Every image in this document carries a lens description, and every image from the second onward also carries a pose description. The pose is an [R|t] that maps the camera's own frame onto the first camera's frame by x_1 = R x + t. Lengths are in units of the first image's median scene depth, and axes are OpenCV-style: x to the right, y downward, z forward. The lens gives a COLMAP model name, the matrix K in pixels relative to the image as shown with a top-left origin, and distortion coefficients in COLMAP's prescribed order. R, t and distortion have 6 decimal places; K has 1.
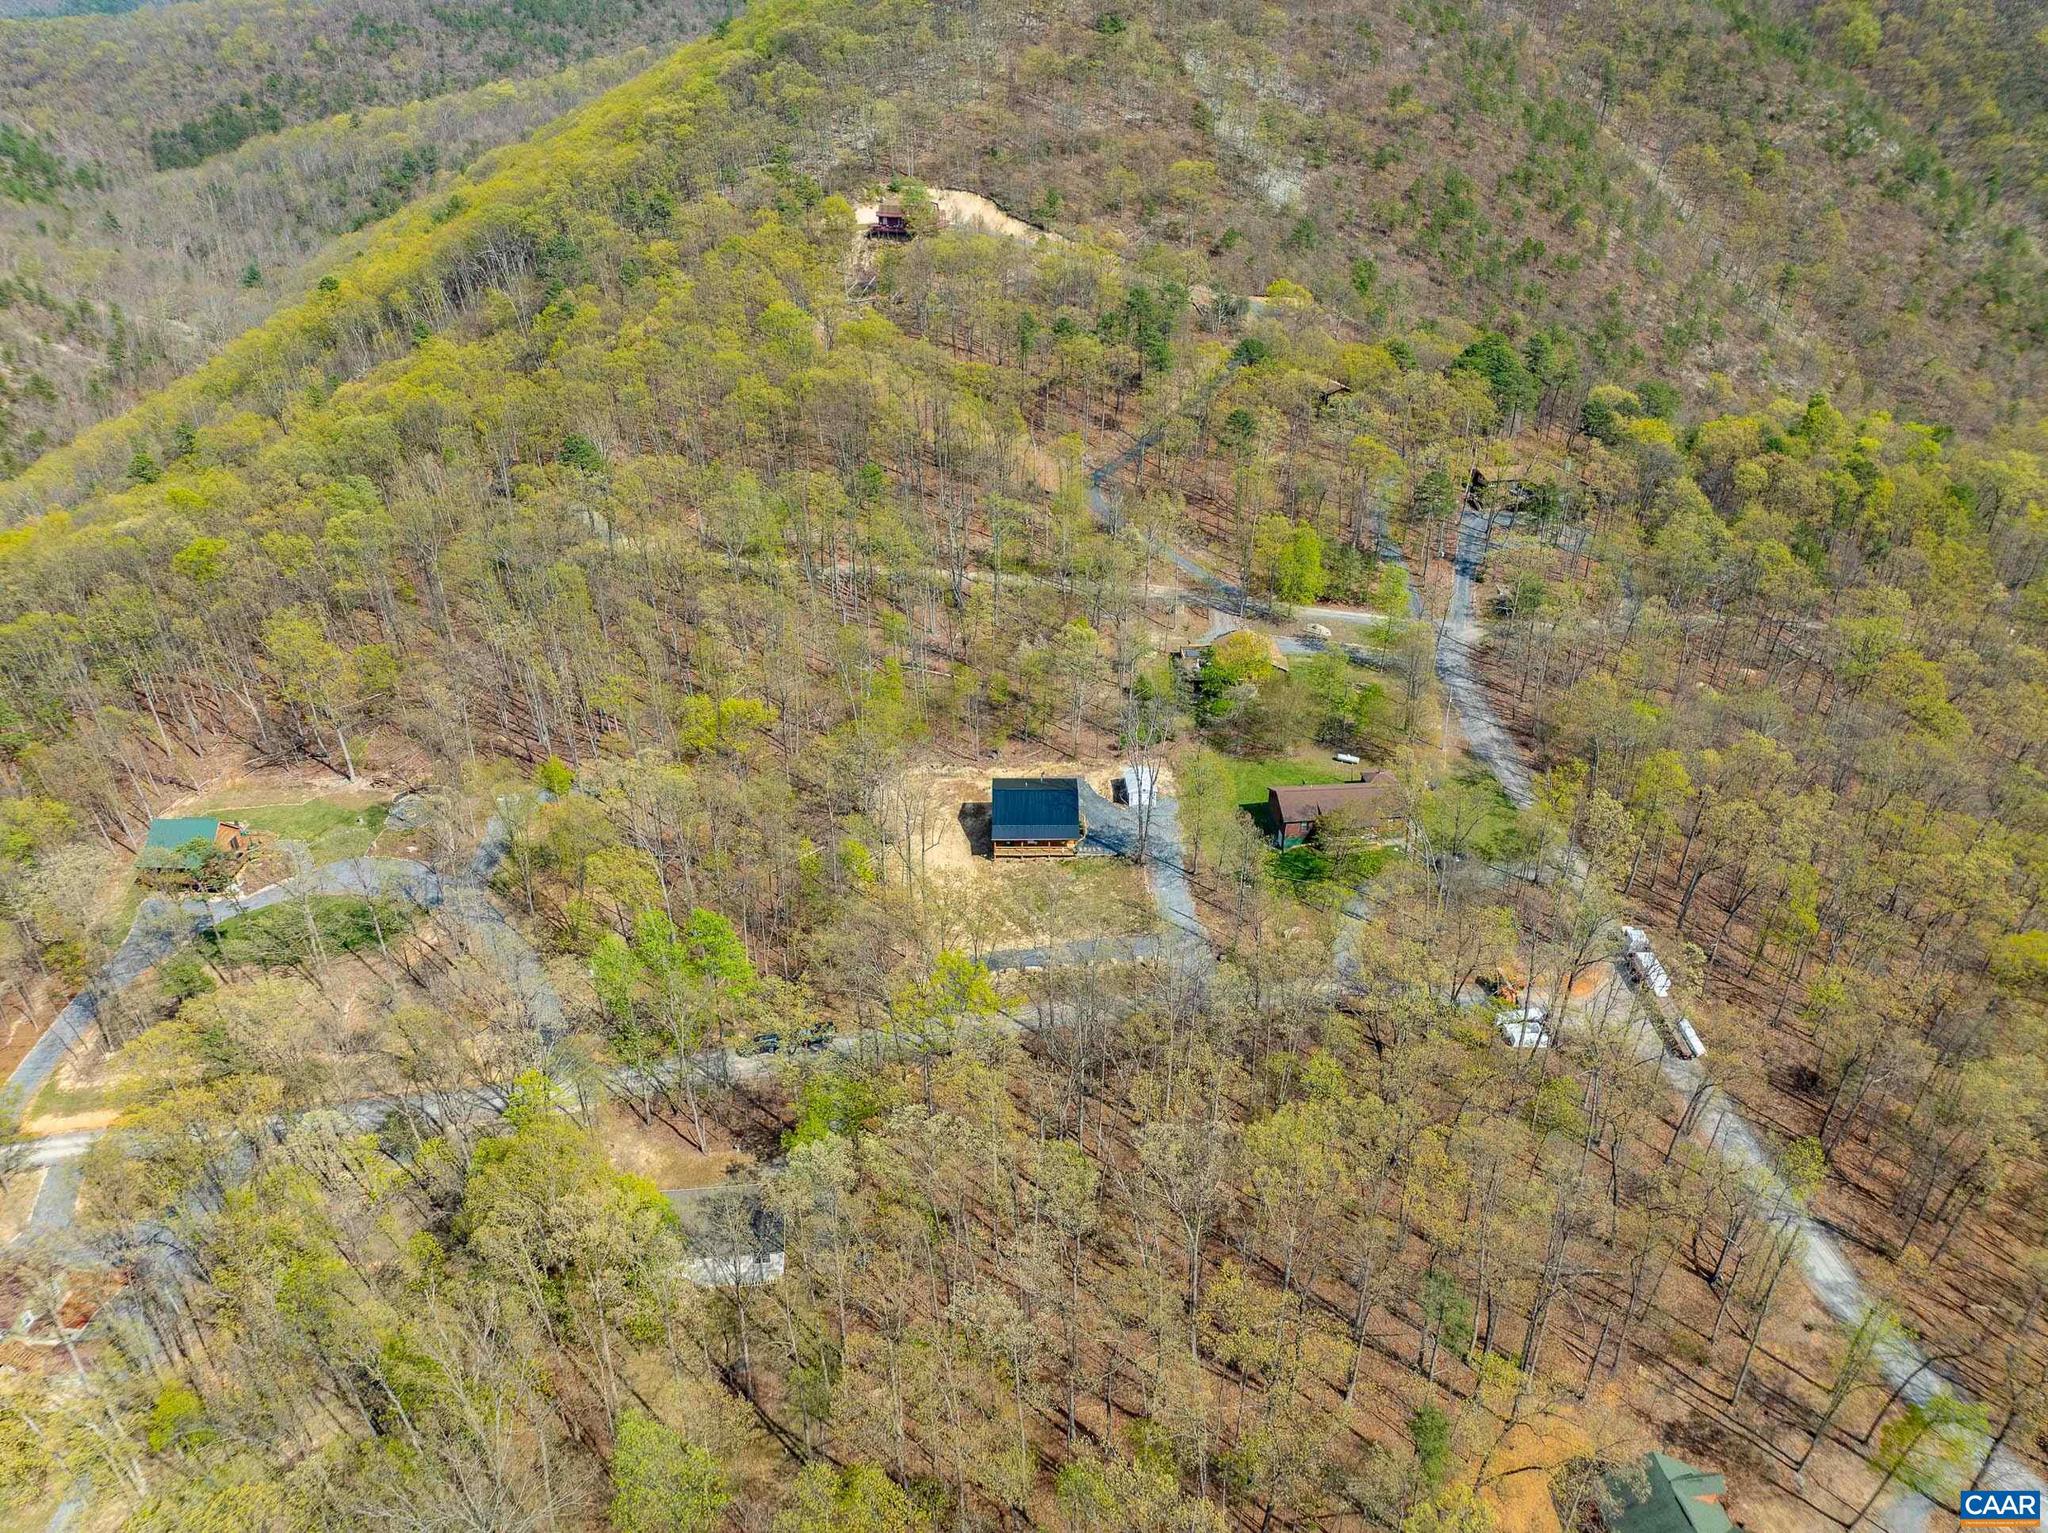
lens RADIAL K [[1408.2, 0, 1029.5], [0, 1408.2, 811.7], [0, 0, 1]] dist [-0.047155, 0.033473]
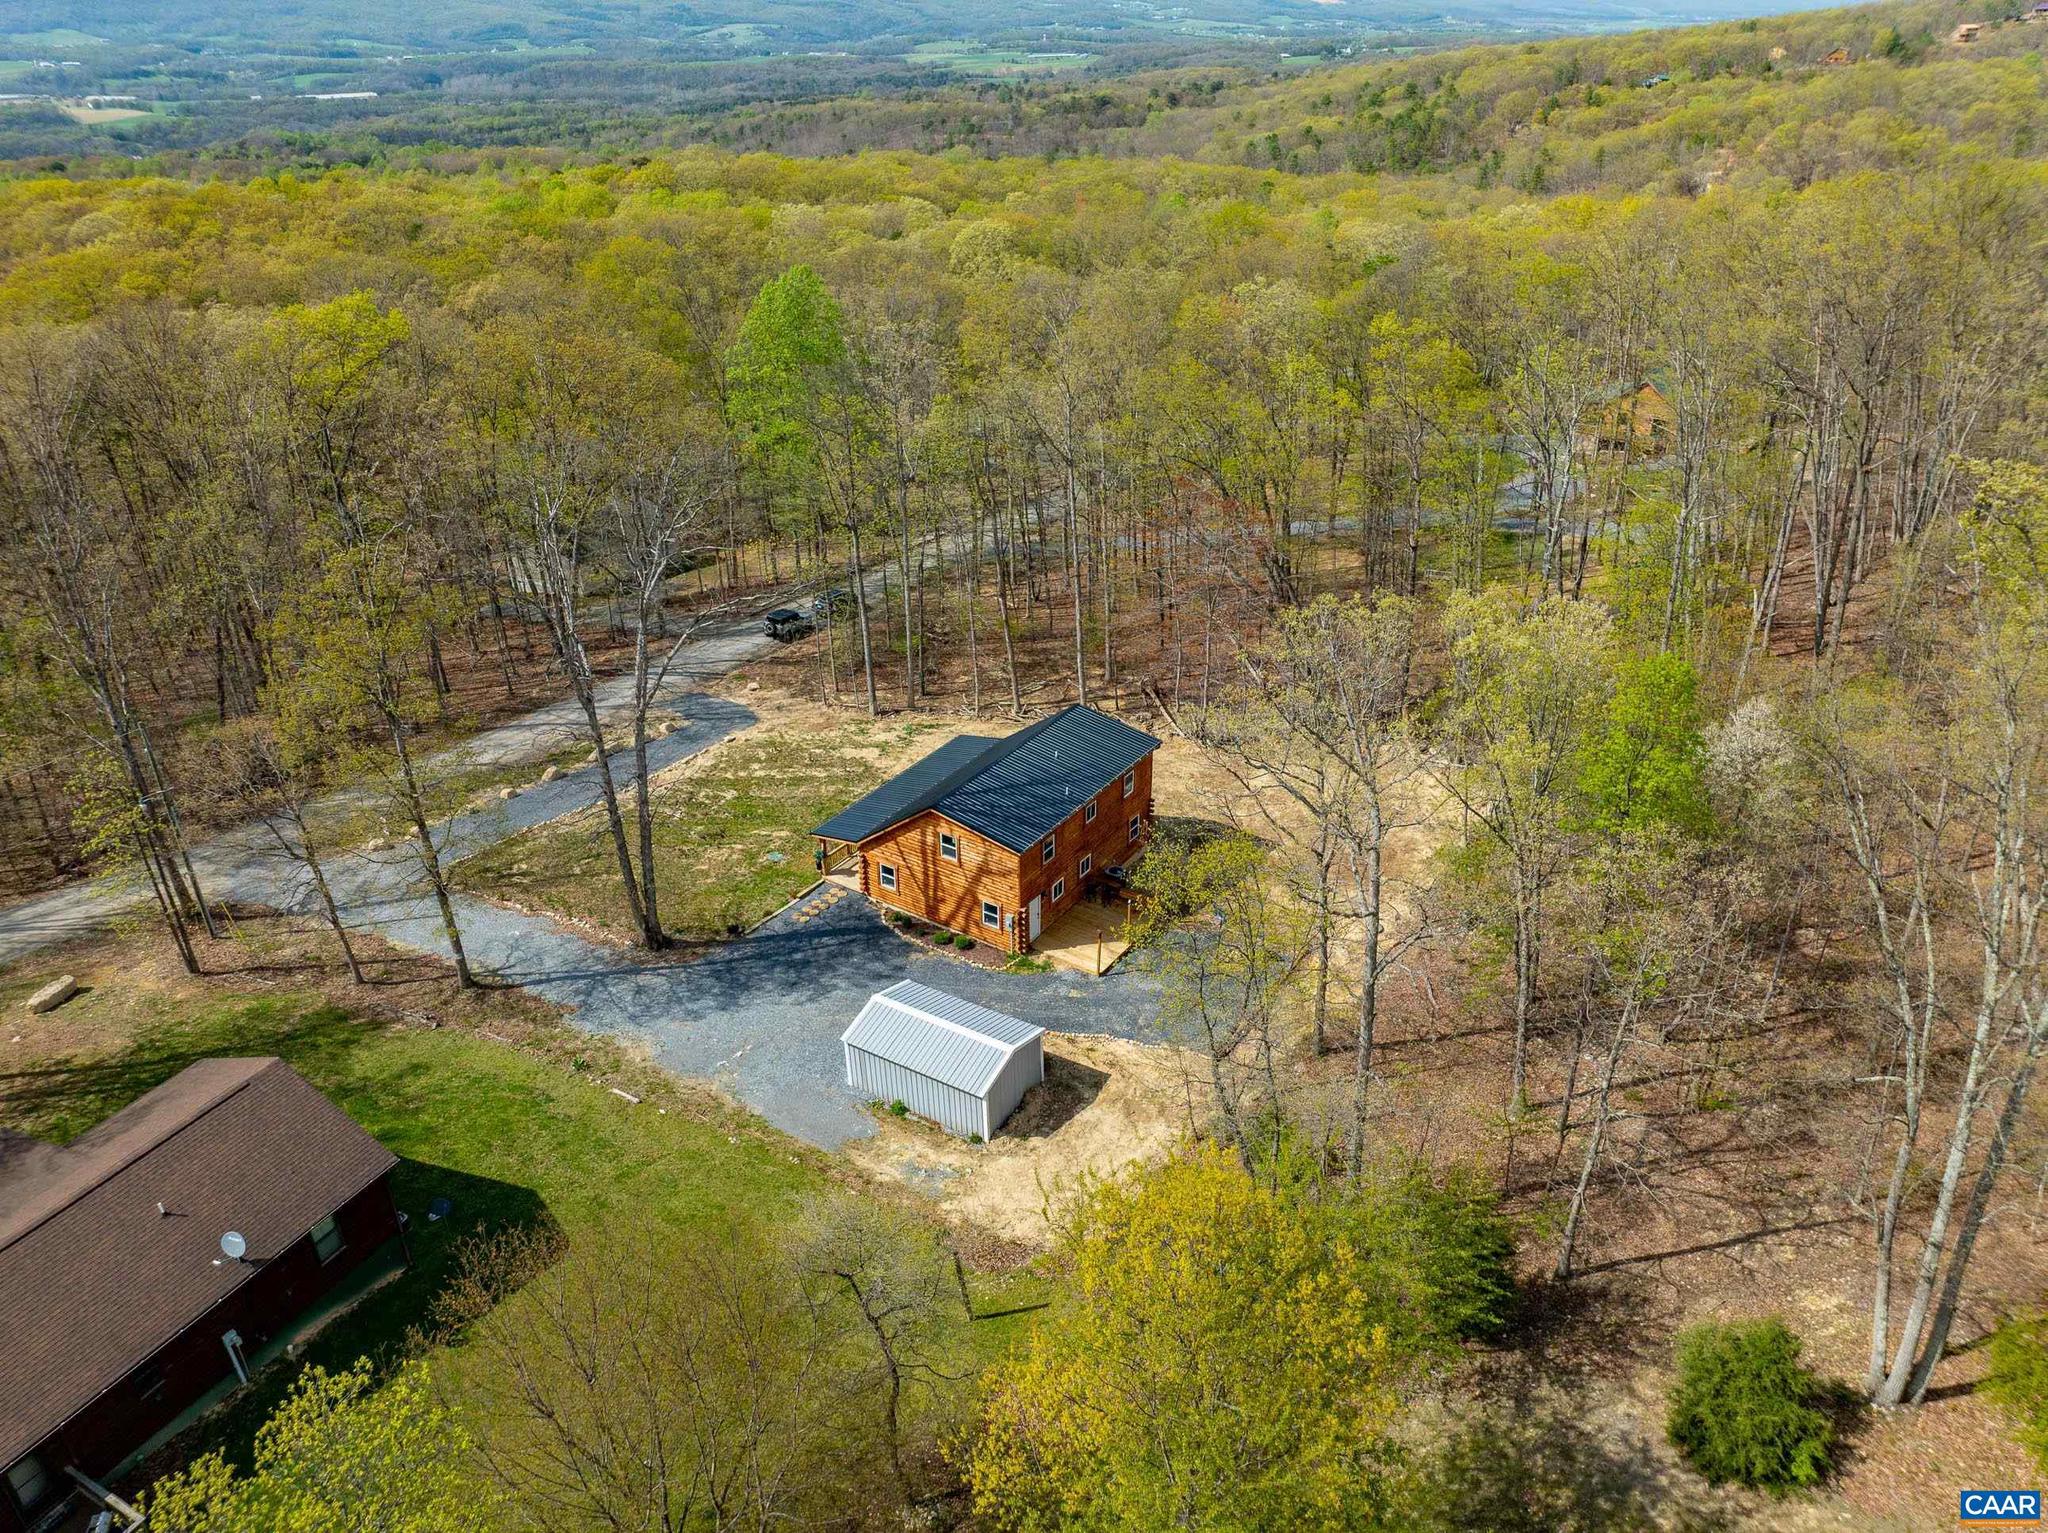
lens RADIAL K [[1454.1, 0, 1023.7], [0, 1454.1, 755.6], [0, 0, 1]] dist [-0.030974, 0.005439]
pose [[-0.560847, 0.395385, -0.727408, 0.145556], [-0.409645, 0.630988, 0.658821, -0.140150], [0.719473, 0.667476, -0.191921, 0.619533]]
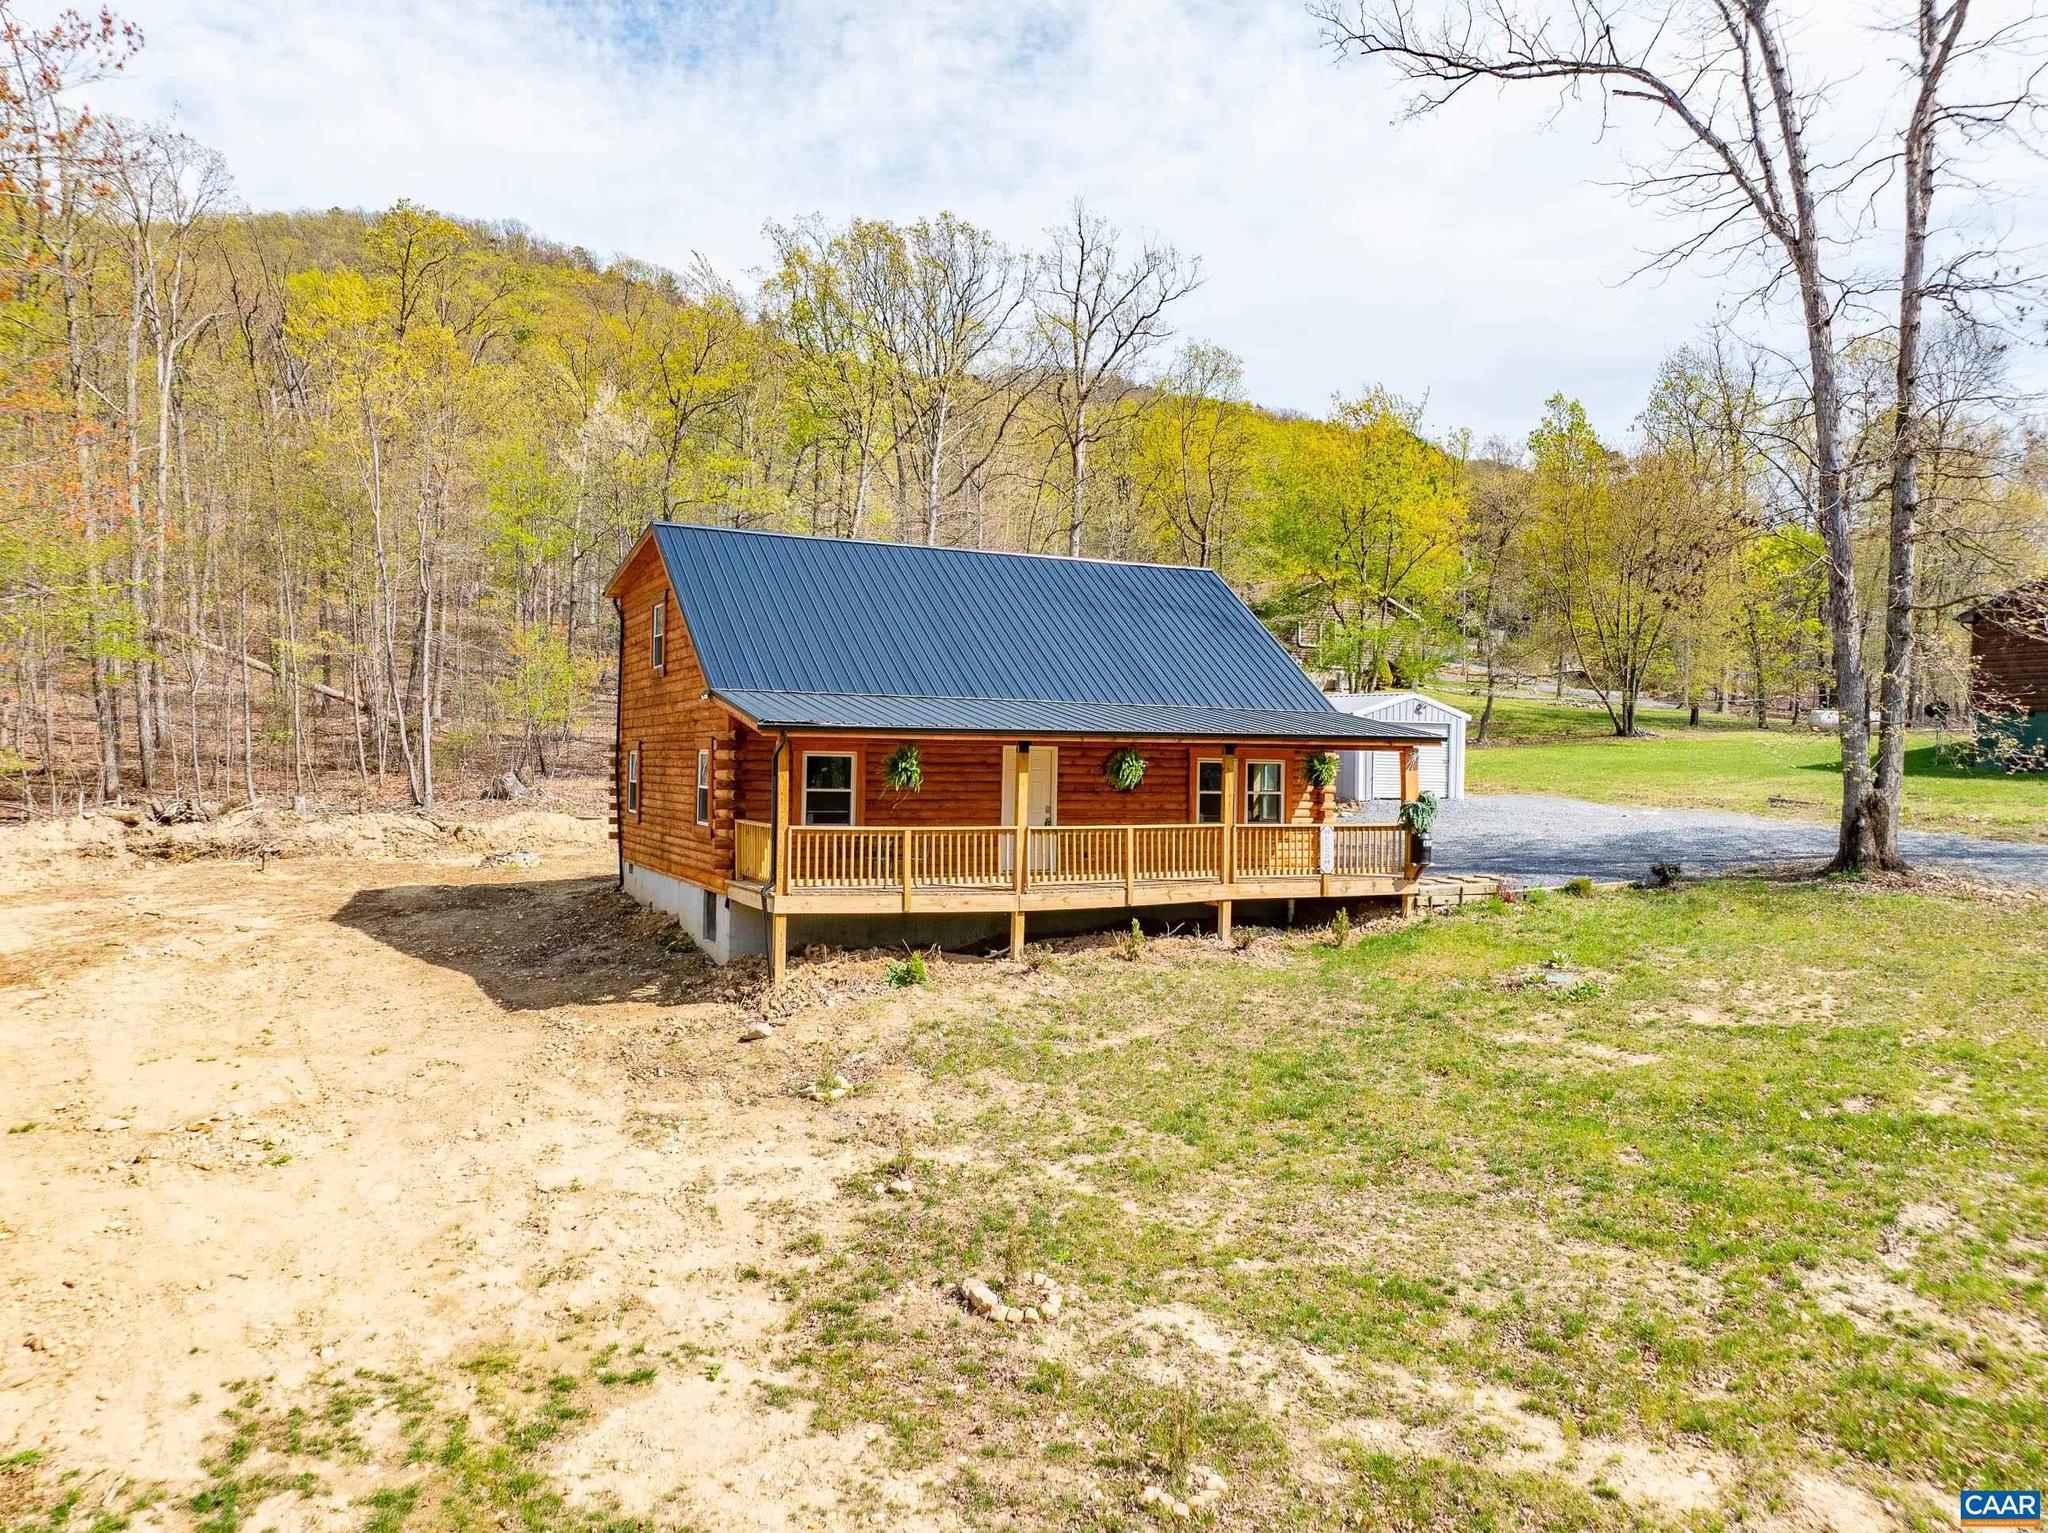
lens RADIAL K [[1454.1, 0, 1023.7], [0, 1454.1, 755.6], [0, 0, 1]] dist [-0.030974, 0.005439]
pose [[0.900799, 0.009262, 0.434137, -0.031093], [0.211943, 0.863221, -0.458181, 0.041370], [-0.379000, 0.504742, 0.775626, 0.518212]]
